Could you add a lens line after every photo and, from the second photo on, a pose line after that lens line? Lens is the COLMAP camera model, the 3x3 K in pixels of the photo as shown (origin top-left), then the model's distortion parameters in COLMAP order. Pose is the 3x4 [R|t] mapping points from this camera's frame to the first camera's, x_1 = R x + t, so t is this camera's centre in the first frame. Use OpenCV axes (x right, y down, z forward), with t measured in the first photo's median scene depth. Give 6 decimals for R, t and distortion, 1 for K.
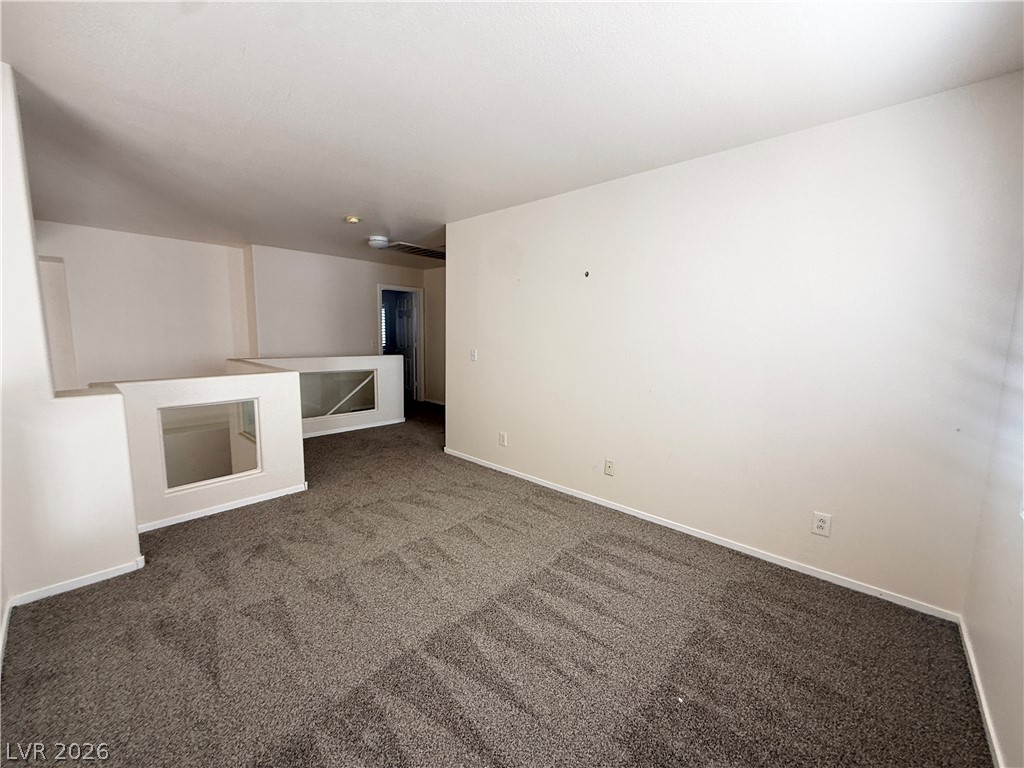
lens RADIAL K [[417.8, 0, 510.1], [0, 417.8, 384.7], [0, 0, 1]] dist [0.002601, 0.000190]
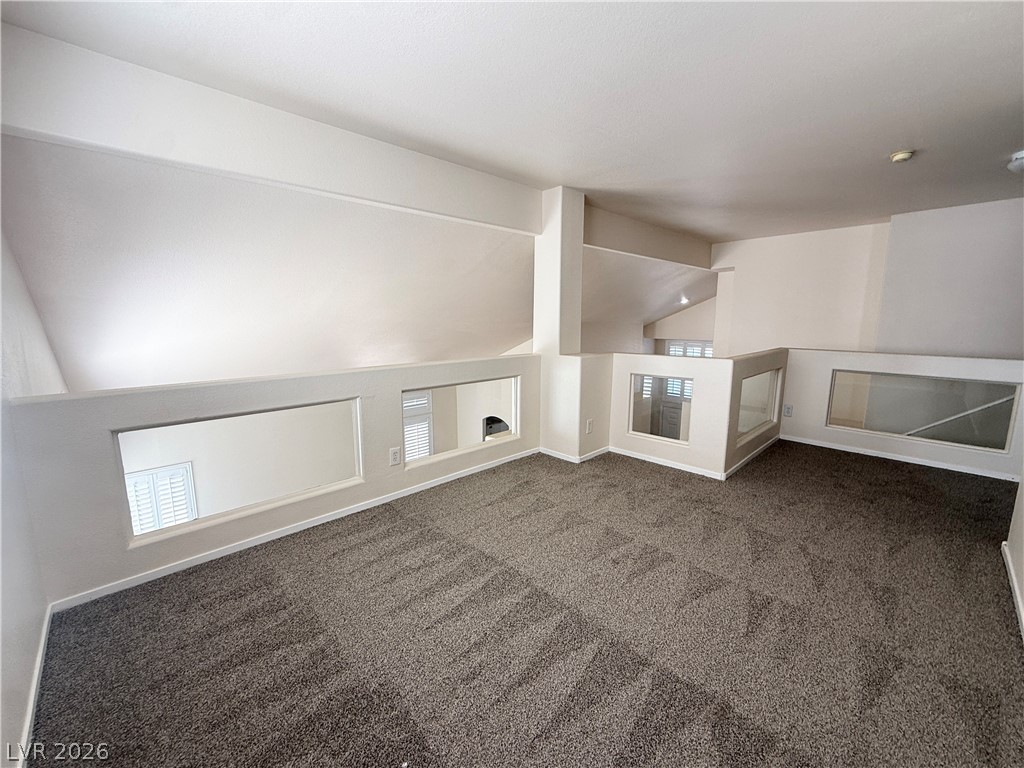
lens RADIAL K [[417.8, 0, 510.1], [0, 417.8, 384.7], [0, 0, 1]] dist [0.002601, 0.000190]
pose [[-0.092530, 0.127289, -0.987540, 0.576293], [-0.121296, 0.982968, 0.138064, -0.052631], [0.988294, 0.132560, -0.075514, 0.628680]]
